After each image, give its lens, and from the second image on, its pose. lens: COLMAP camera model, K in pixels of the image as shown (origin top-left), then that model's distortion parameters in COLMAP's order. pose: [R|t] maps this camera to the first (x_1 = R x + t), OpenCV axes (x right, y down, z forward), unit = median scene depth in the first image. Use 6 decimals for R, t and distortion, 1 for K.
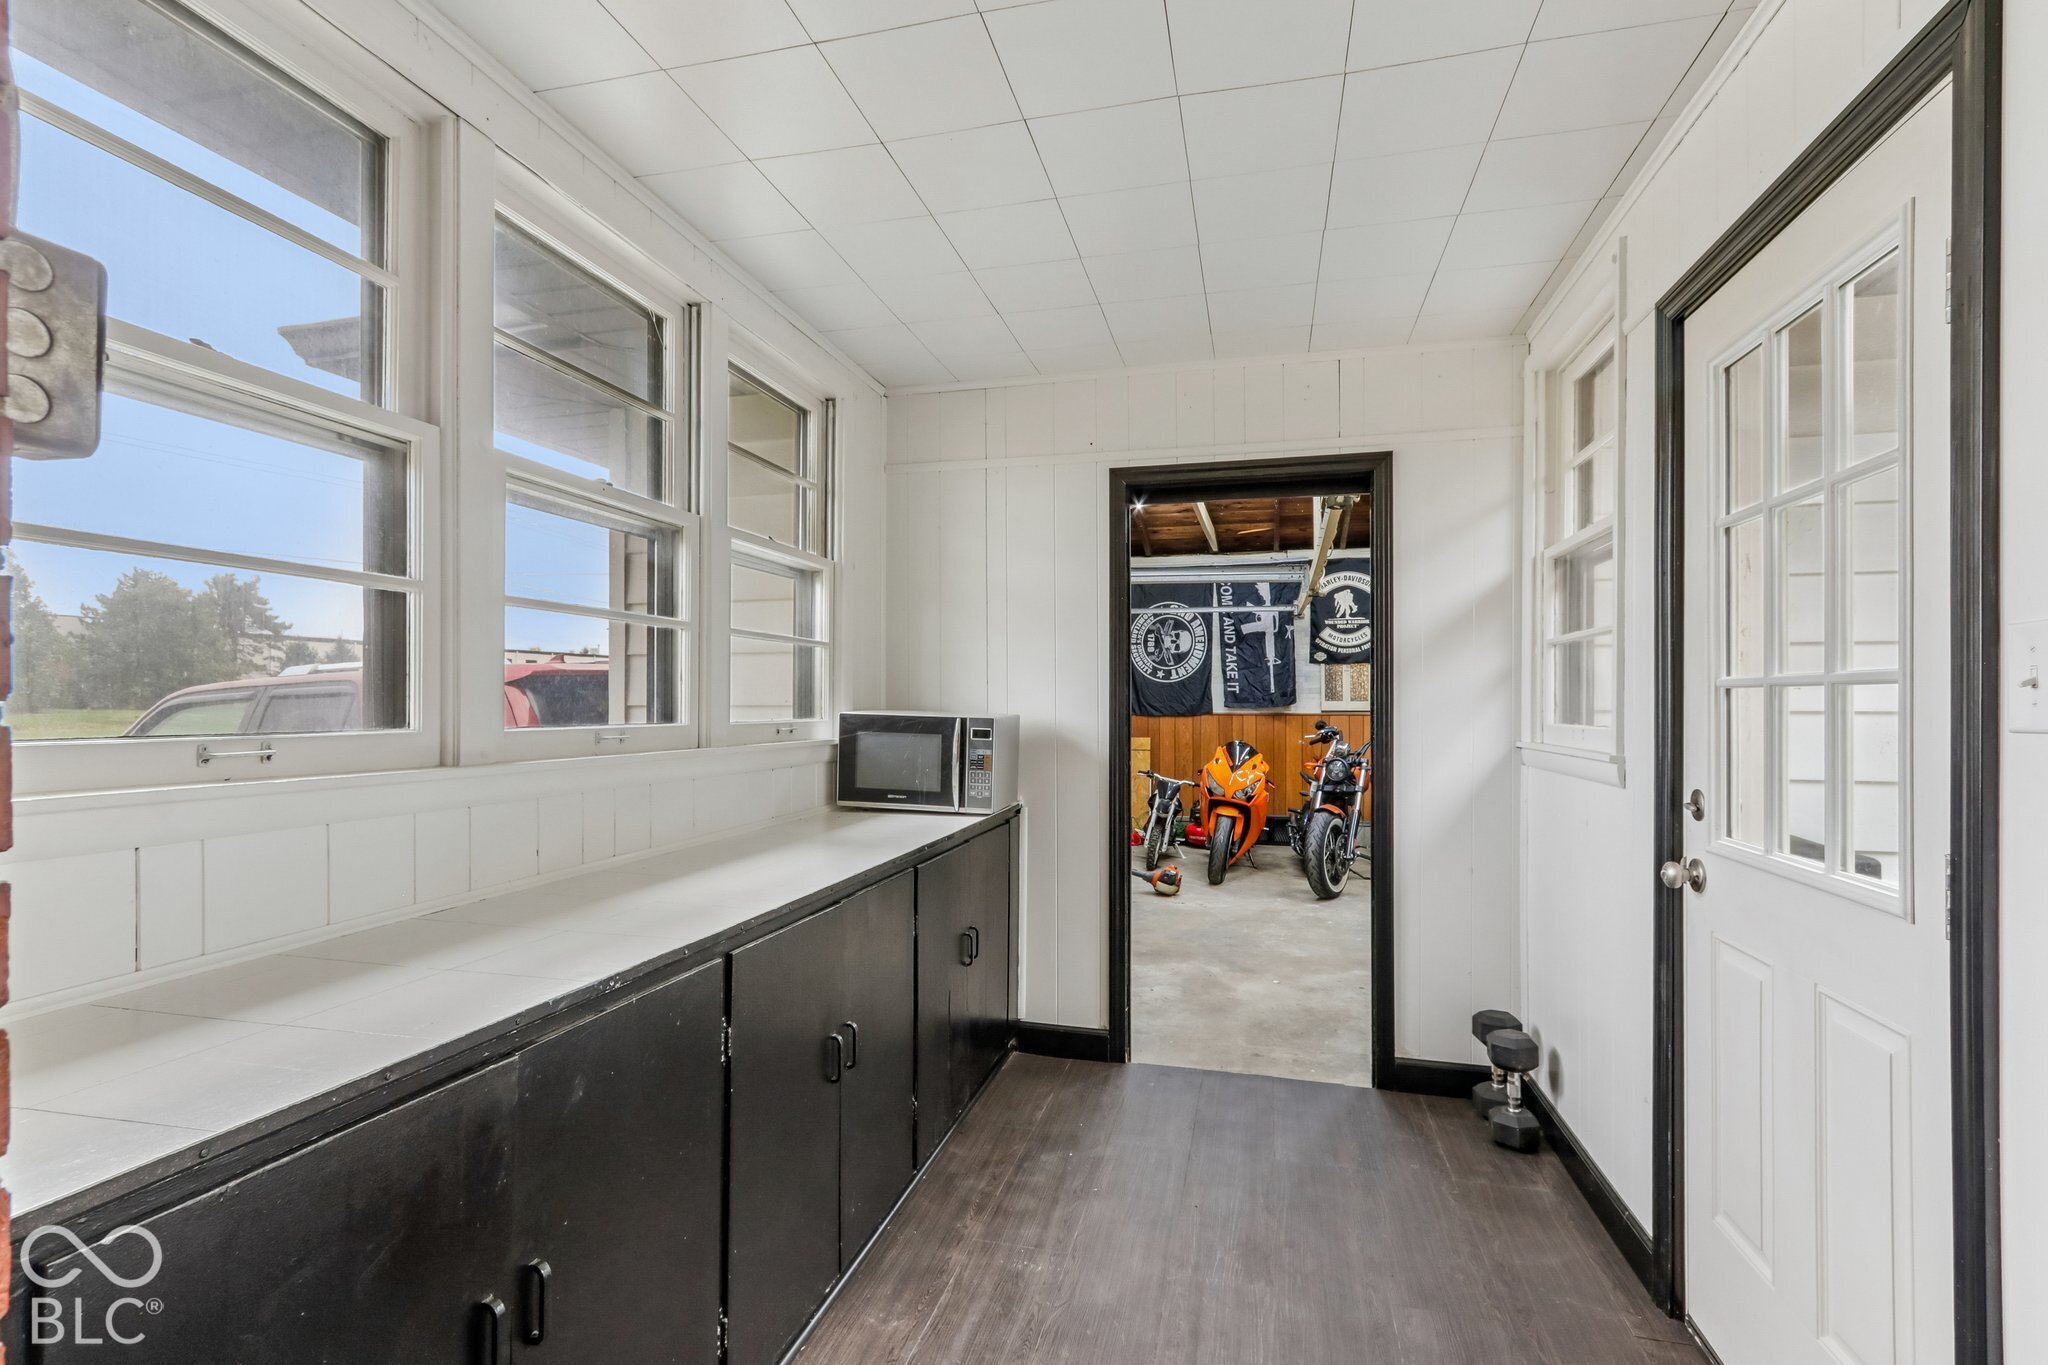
lens RADIAL K [[966.7, 0, 1031.8], [0, 966.7, 692.0], [0, 0, 1]] dist [0.000475, 0.006135]
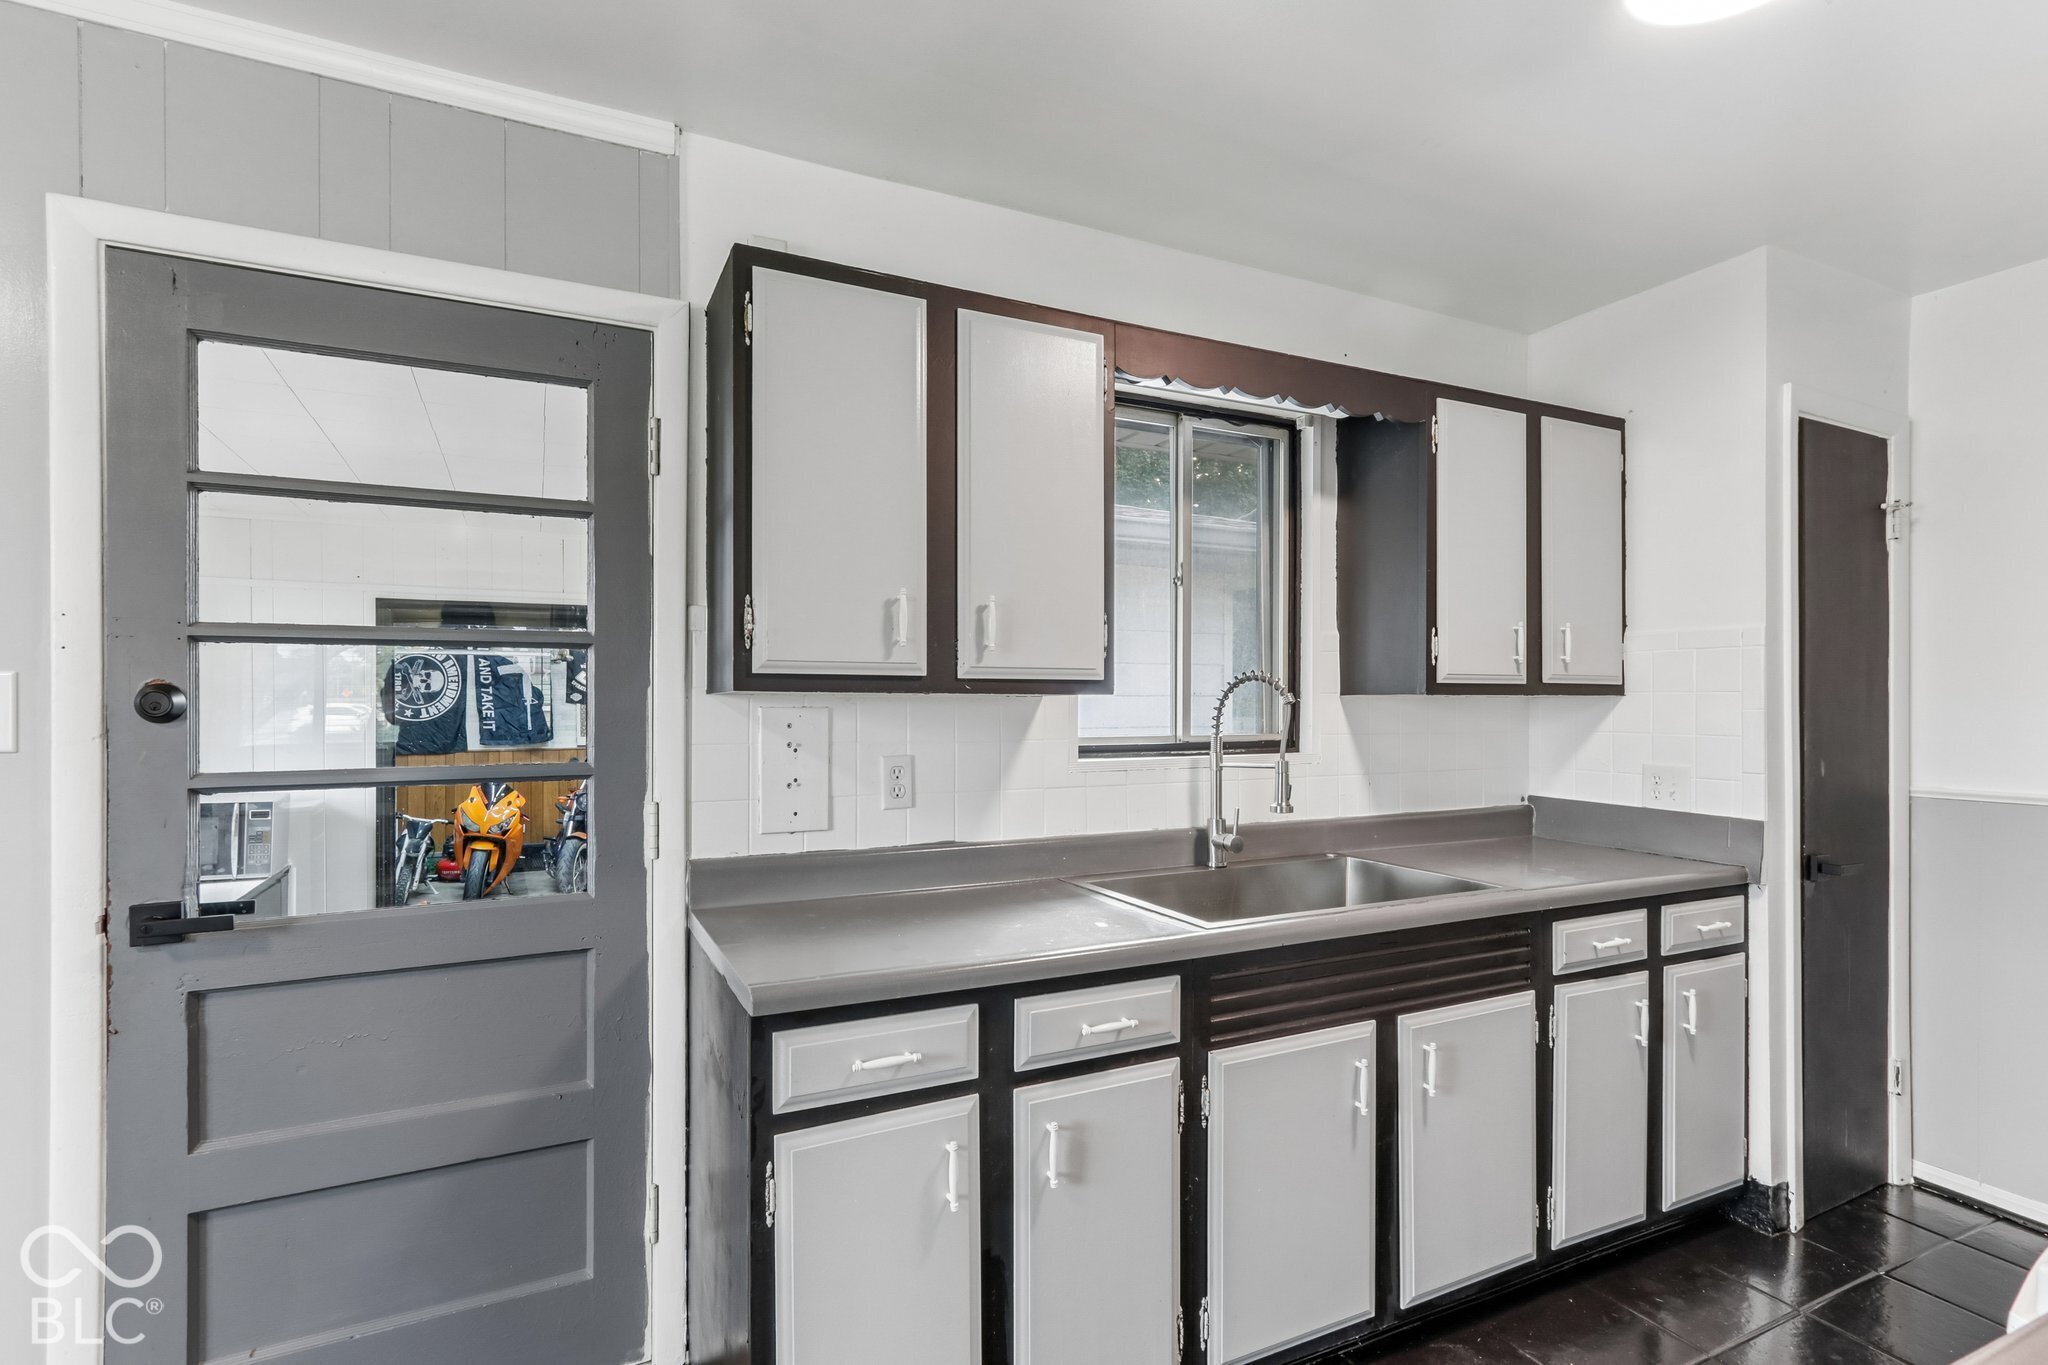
lens RADIAL K [[966.7, 0, 995.7], [0, 966.7, 706.9], [0, 0, 1]] dist [0.000475, 0.006135]
pose [[0.775009, -0.002617, 0.631945, -0.030320], [0.000813, 0.999995, 0.003144, -0.028593], [-0.631950, -0.001922, 0.775007, -0.167802]]
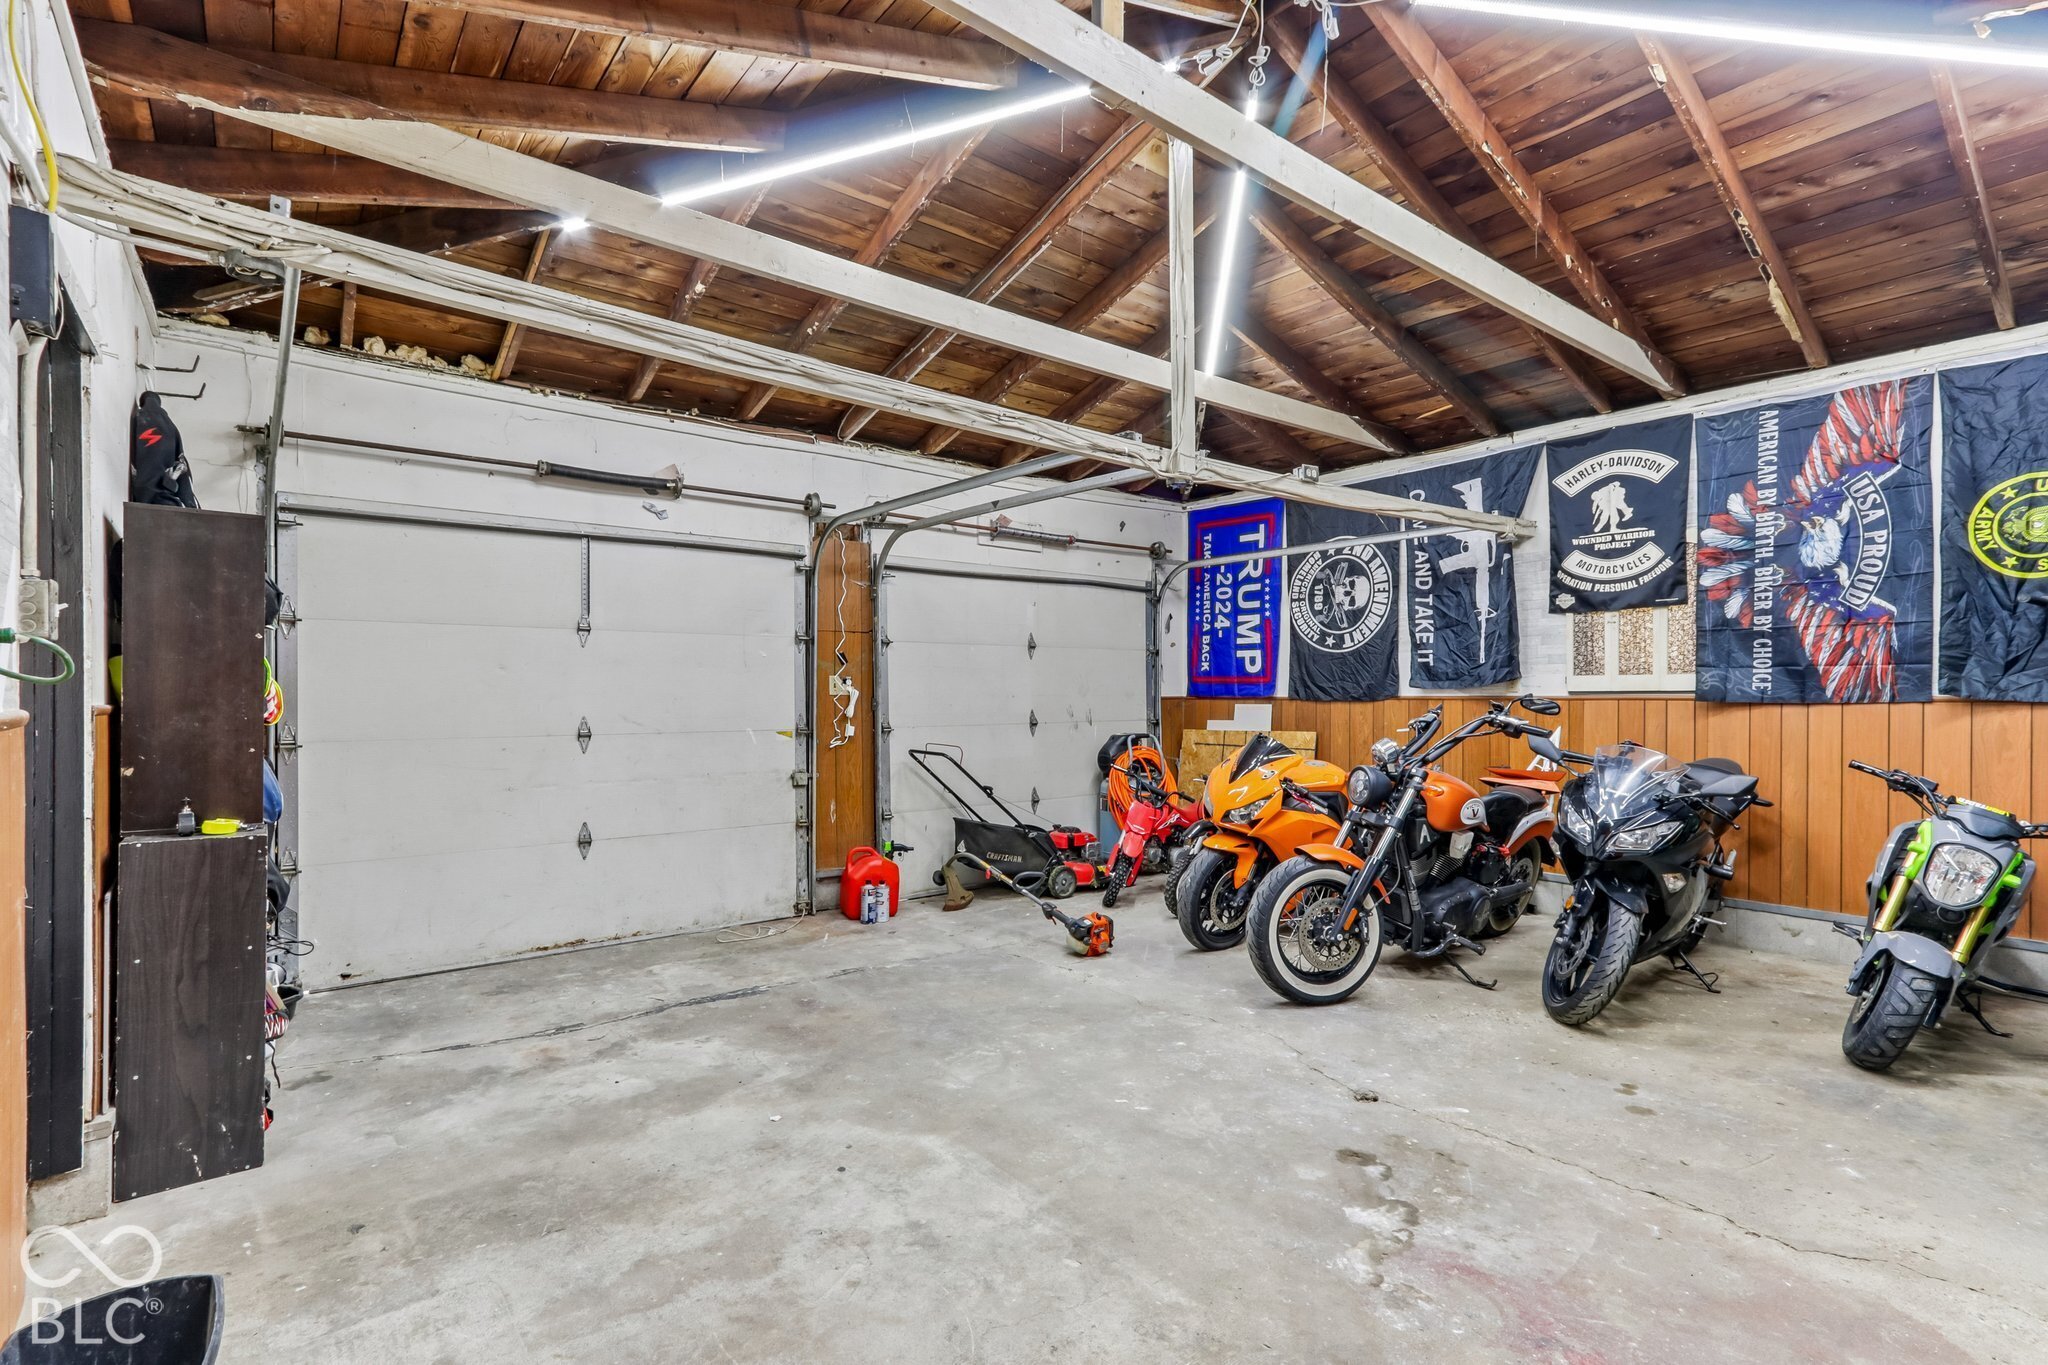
lens RADIAL K [[966.7, 0, 1017.3], [0, 966.7, 684.9], [0, 0, 1]] dist [0.000475, 0.006135]
pose [[0.794969, -0.009370, -0.606577, 0.392990], [0.006357, 0.999954, -0.007115, 0.017455], [0.606616, 0.001800, 0.794993, 0.321596]]
